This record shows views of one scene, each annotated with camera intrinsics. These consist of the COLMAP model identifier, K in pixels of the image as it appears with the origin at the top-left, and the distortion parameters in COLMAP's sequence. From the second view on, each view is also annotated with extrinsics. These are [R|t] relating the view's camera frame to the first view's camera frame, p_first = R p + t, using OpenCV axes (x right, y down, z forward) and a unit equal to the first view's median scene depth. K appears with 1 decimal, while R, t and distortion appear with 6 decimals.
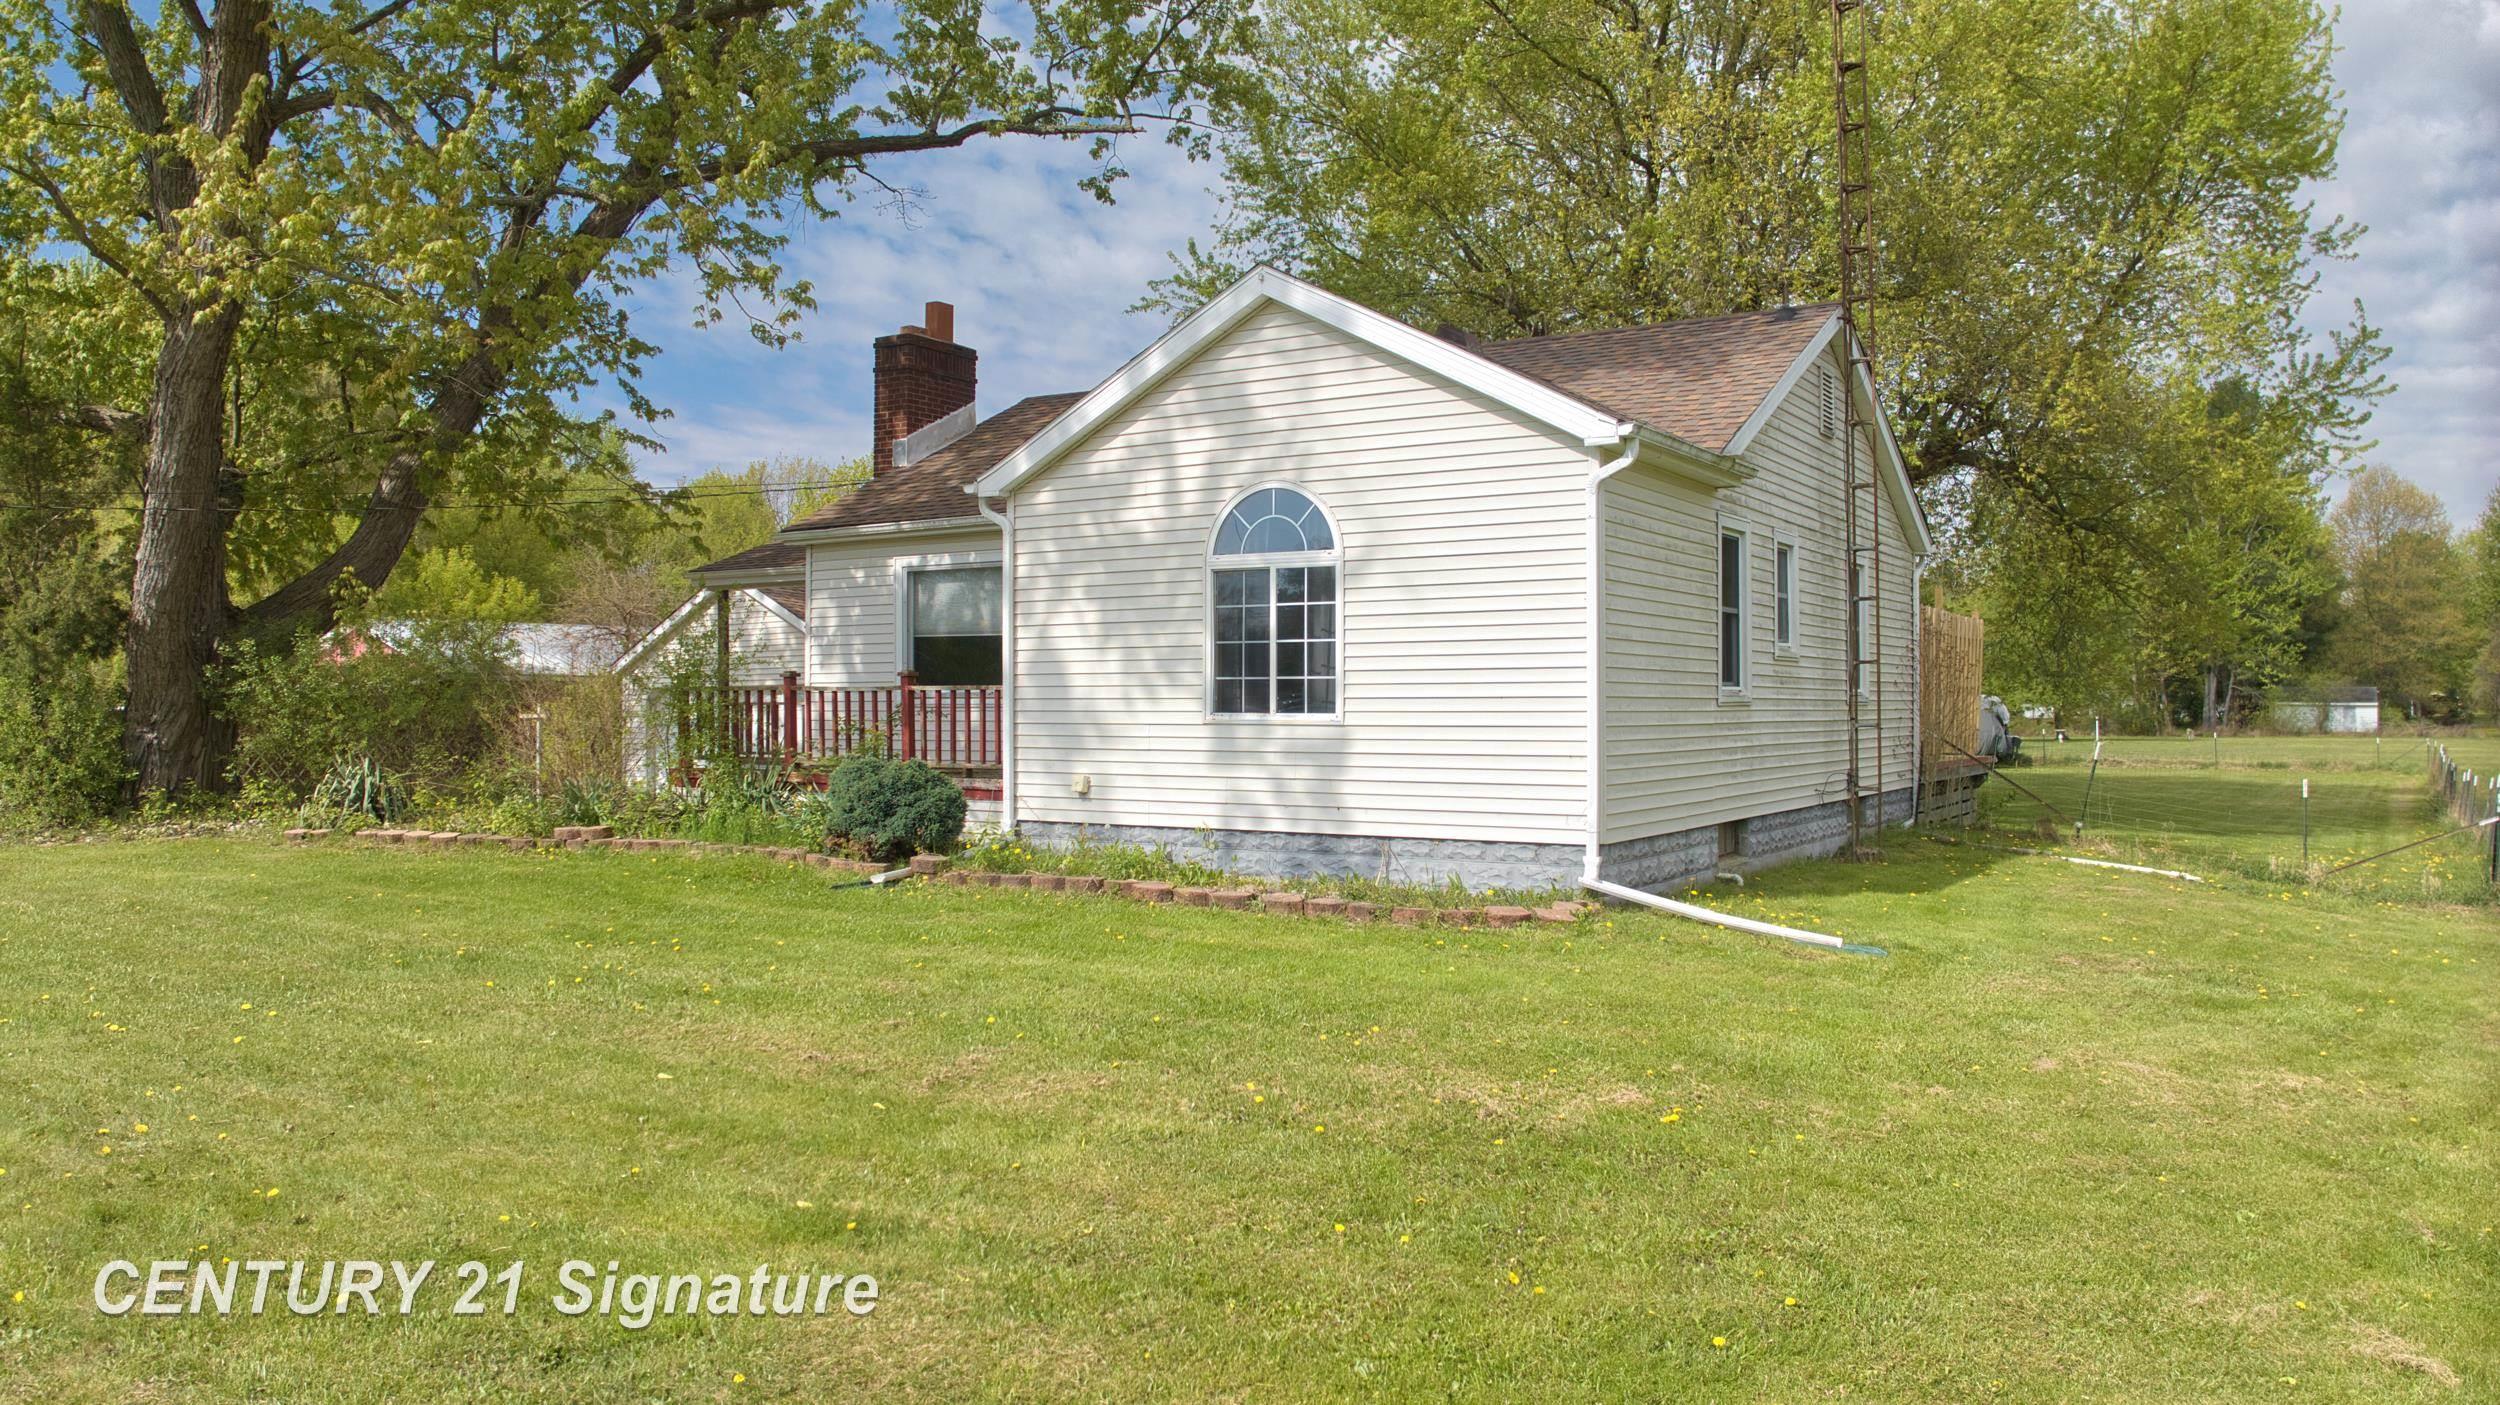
lens RADIAL K [[1757.1, 0, 1250.0], [0, 1757.1, 702.5], [0, 0, 1]] dist [-0.116900, -0.000234]
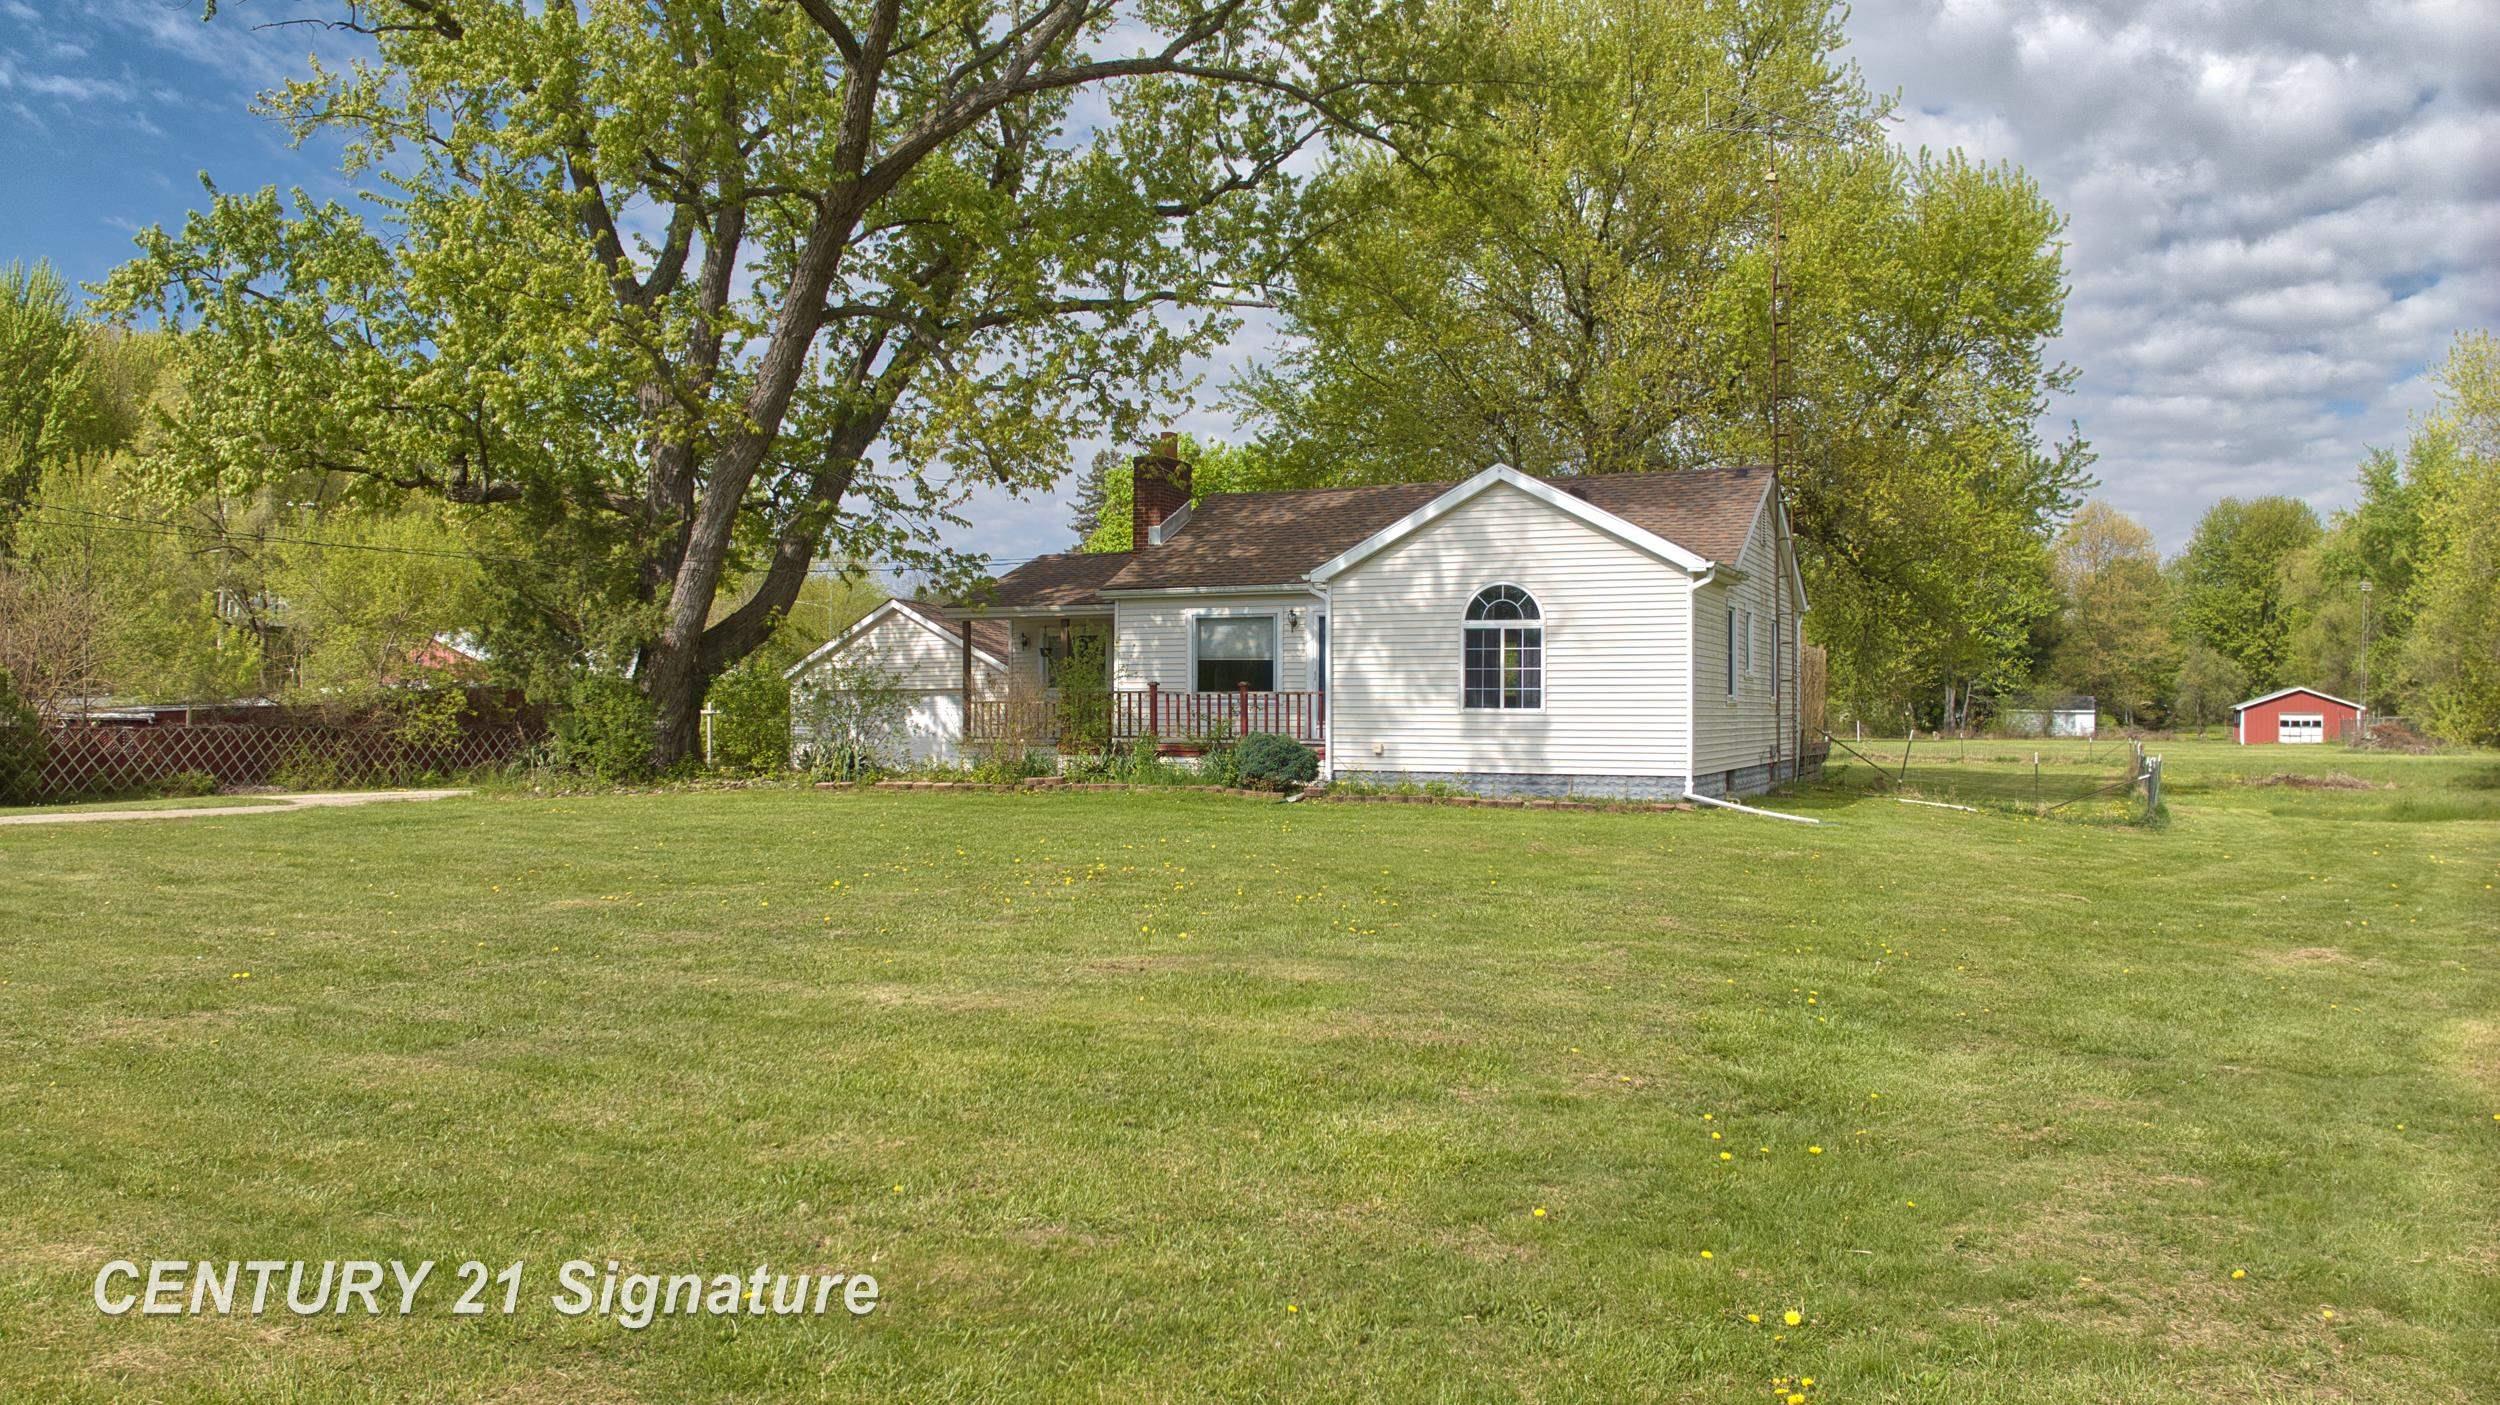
lens RADIAL K [[1757.1, 0, 1250.0], [0, 1757.1, 702.5], [0, 0, 1]] dist [-0.116900, -0.000234]
pose [[0.990962, 0.004982, 0.134053, -0.371317], [-0.004662, 0.999985, -0.002701, 0.004627], [-0.134065, 0.002052, 0.990970, -0.581604]]
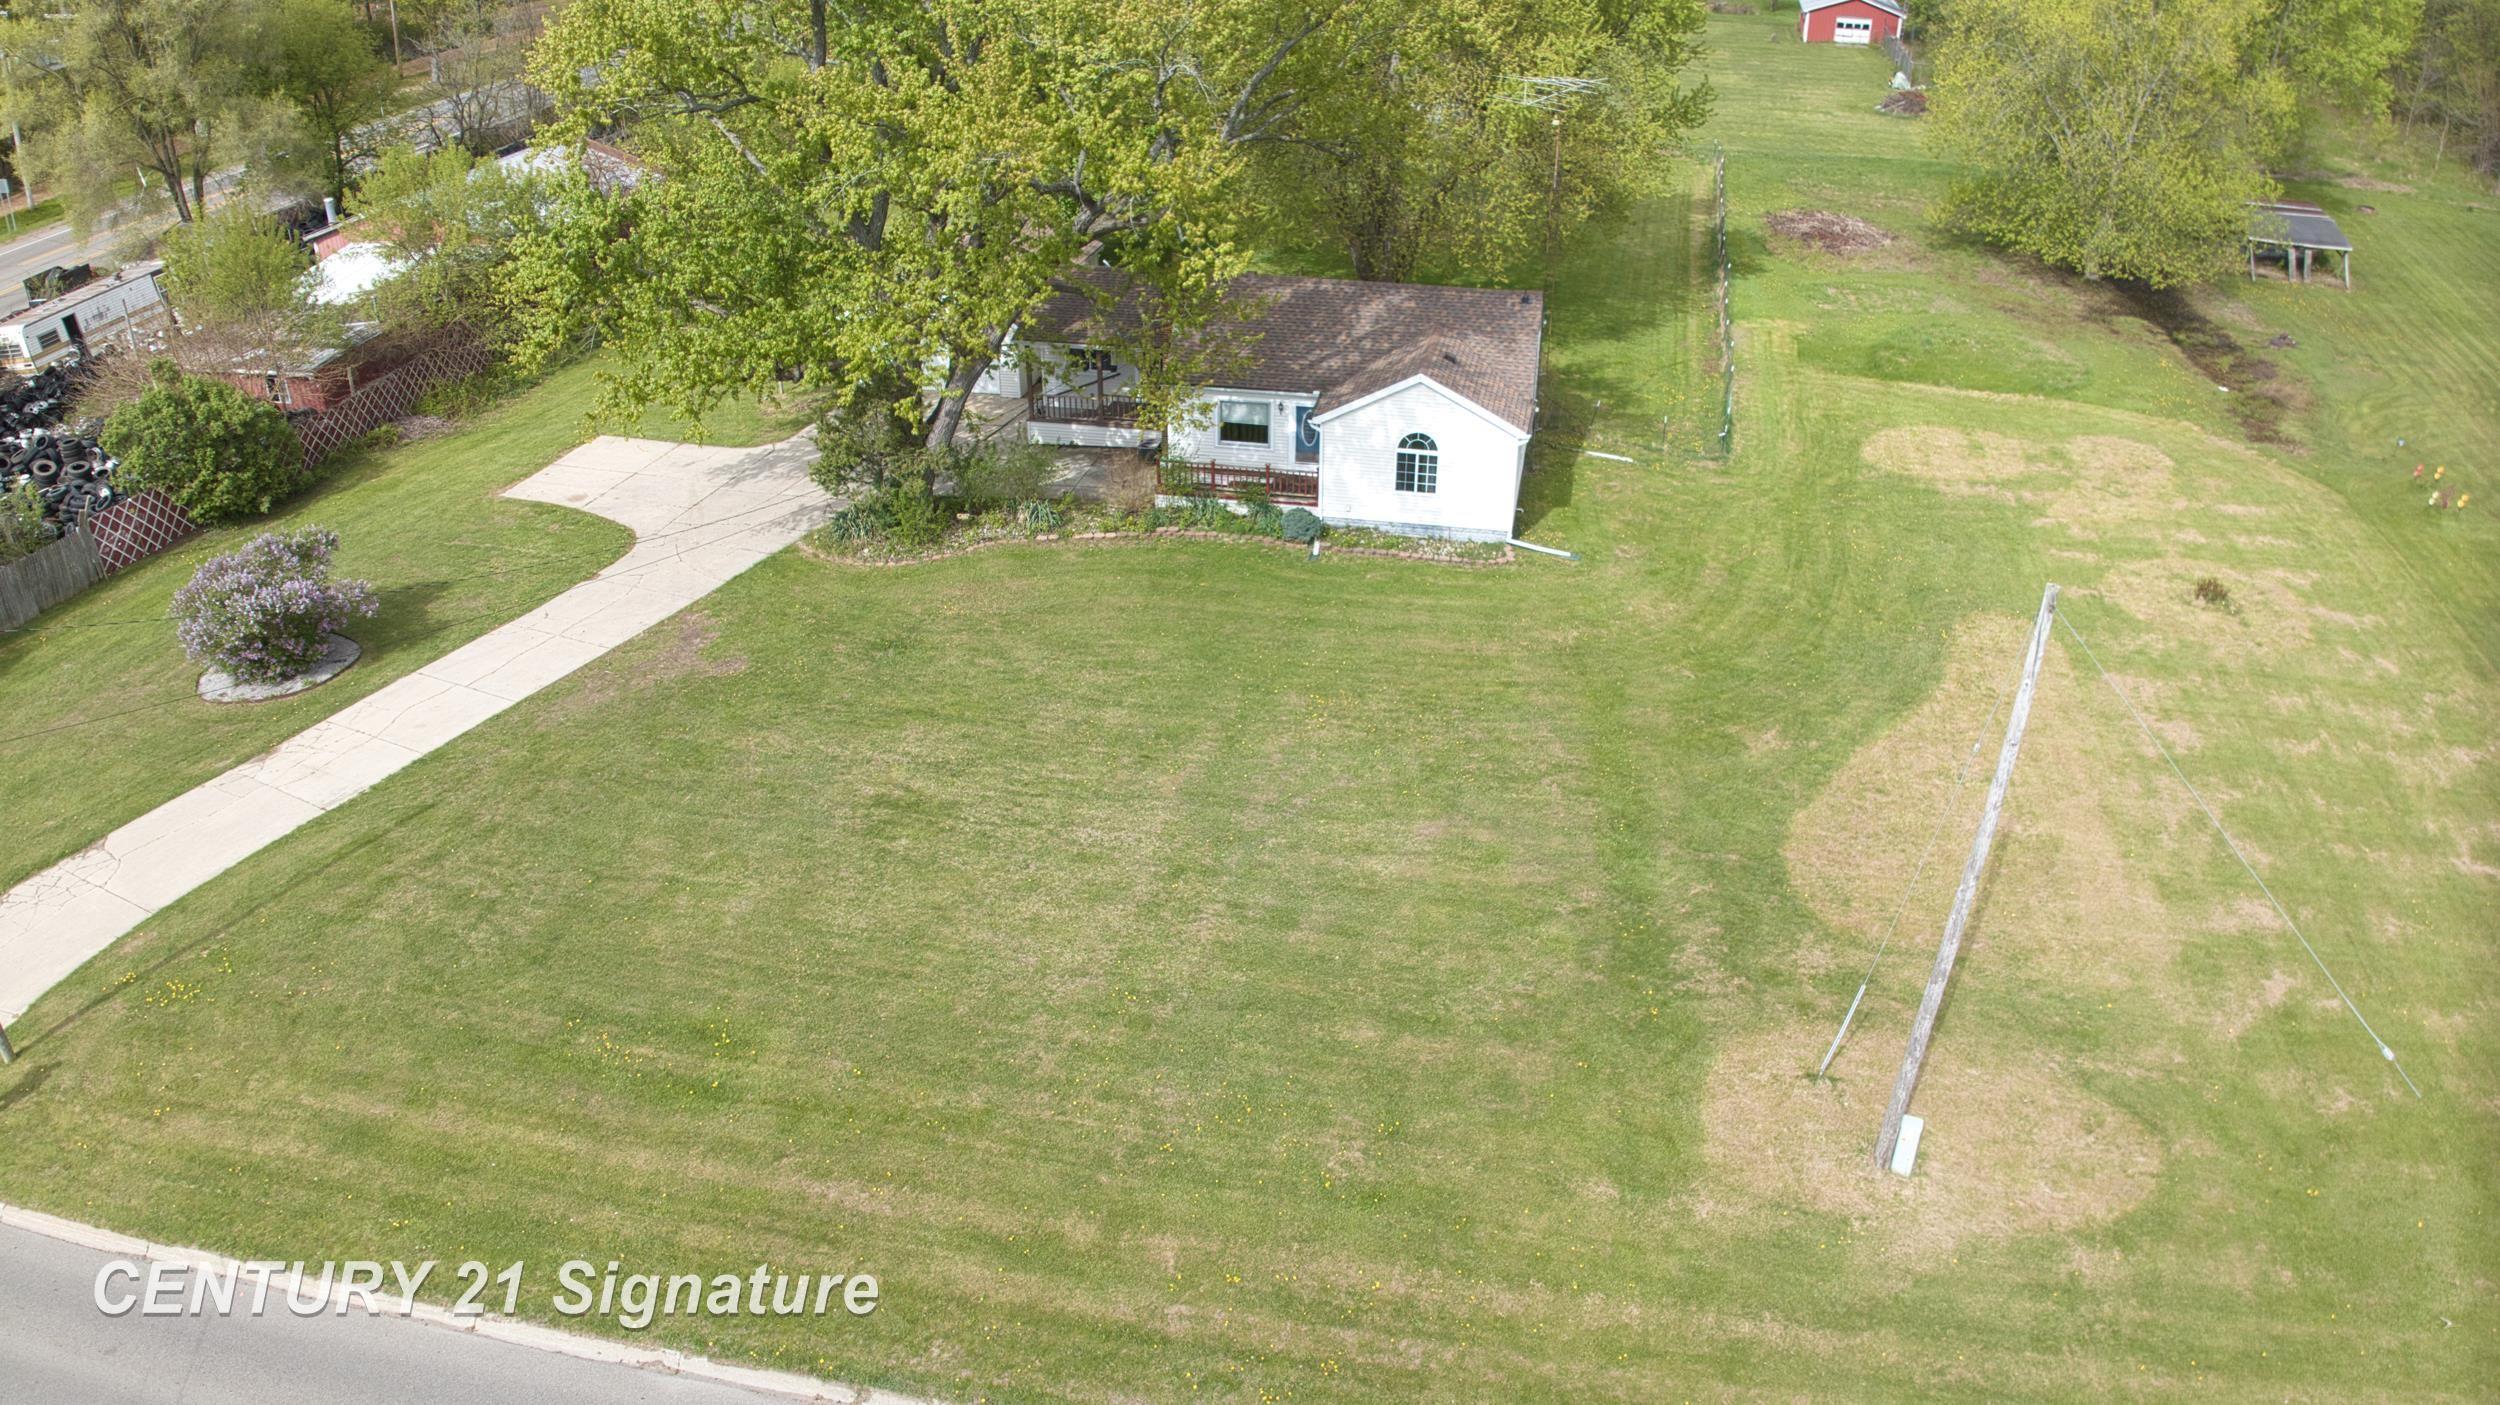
lens RADIAL K [[1757.1, 0, 1250.0], [0, 1757.1, 702.5], [0, 0, 1]] dist [-0.116900, -0.000234]
pose [[0.930359, -0.174452, 0.322487, -1.150752], [-0.003208, 0.875646, 0.482942, -1.011469], [-0.366635, -0.450344, 0.814106, -1.485144]]
